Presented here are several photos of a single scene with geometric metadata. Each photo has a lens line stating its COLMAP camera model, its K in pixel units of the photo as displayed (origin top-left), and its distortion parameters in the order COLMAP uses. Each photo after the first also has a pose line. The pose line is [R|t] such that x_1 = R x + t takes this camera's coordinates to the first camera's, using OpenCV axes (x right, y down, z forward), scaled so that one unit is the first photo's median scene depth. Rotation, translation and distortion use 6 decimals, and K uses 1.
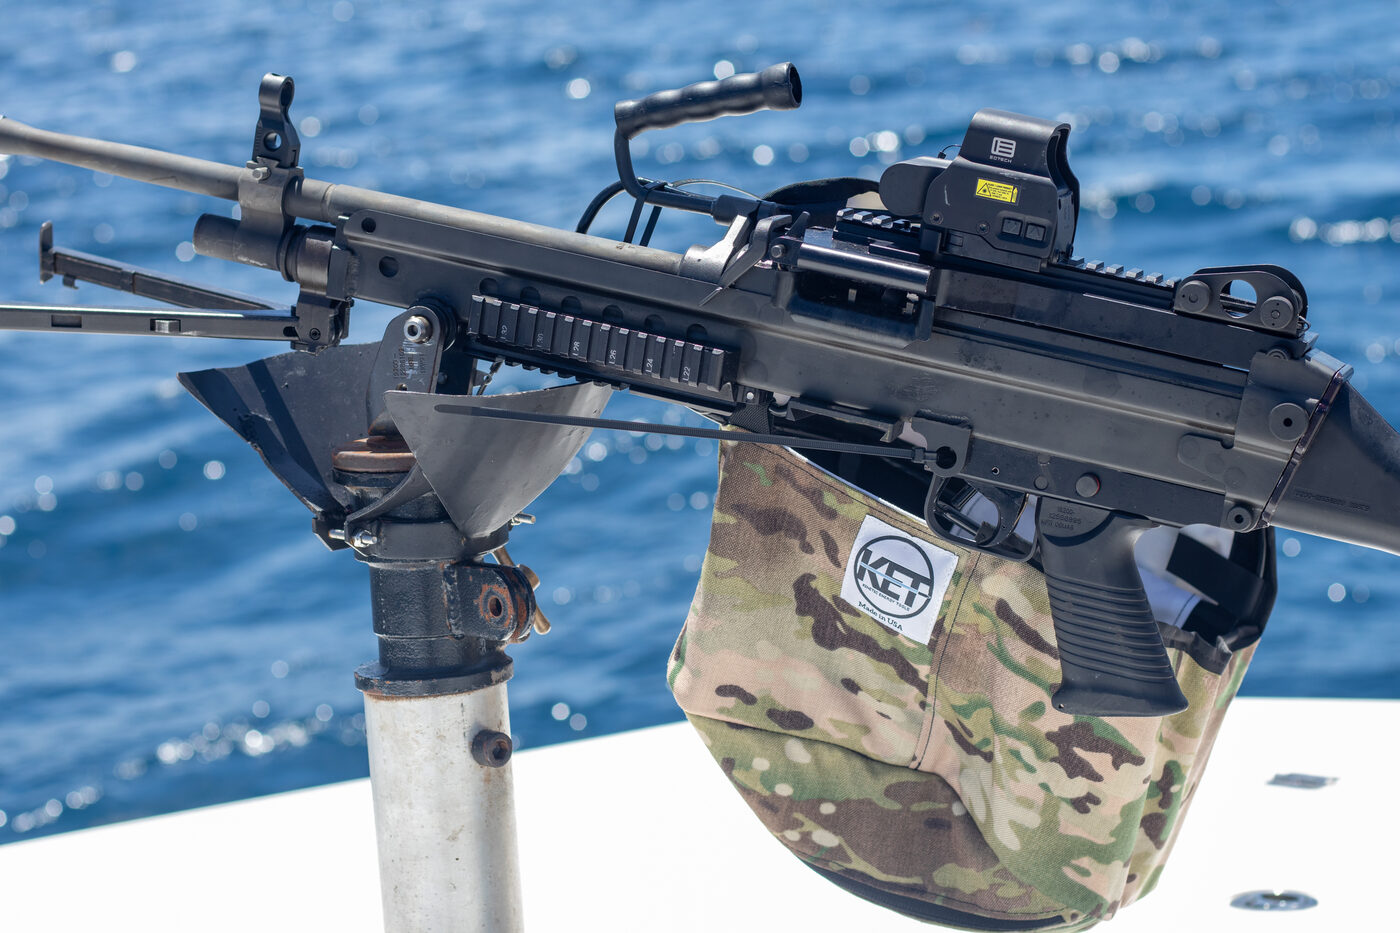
lens RADIAL K [[3251.1, 0, 703.6], [0, 3251.1, 460.9], [0, 0, 1]] dist [-0.197809, 0.000000]
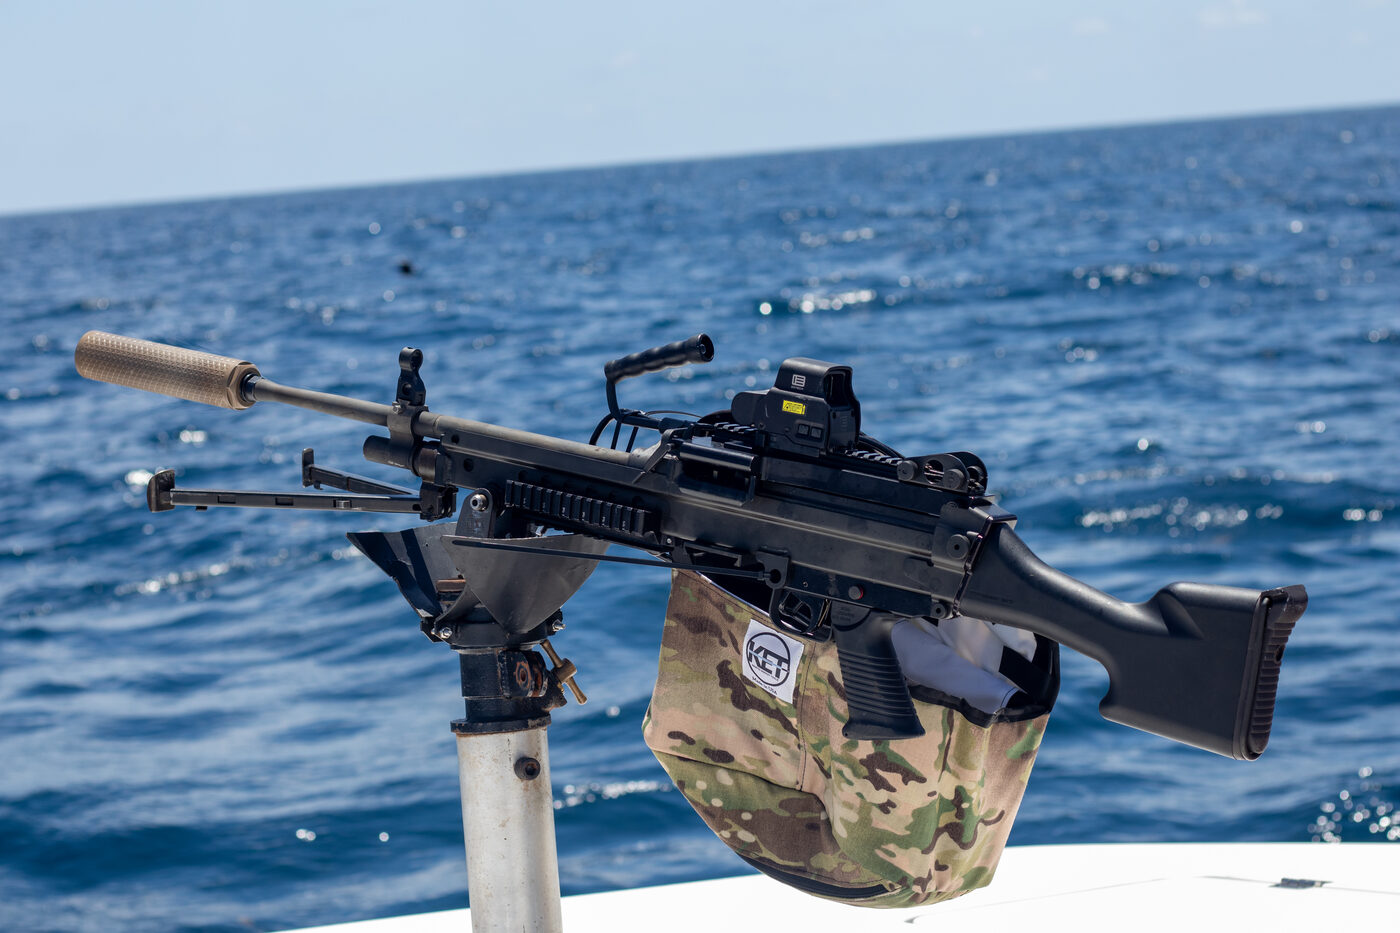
lens RADIAL K [[3251.1, 0, 698.0], [0, 3251.1, 468.0], [0, 0, 1]] dist [-0.197809, 0.000000]
pose [[0.969486, -0.007807, -0.245021, 0.409177], [-0.018748, 0.994205, -0.105857, 0.110317], [0.244427, 0.107220, 0.963722, -0.525683]]
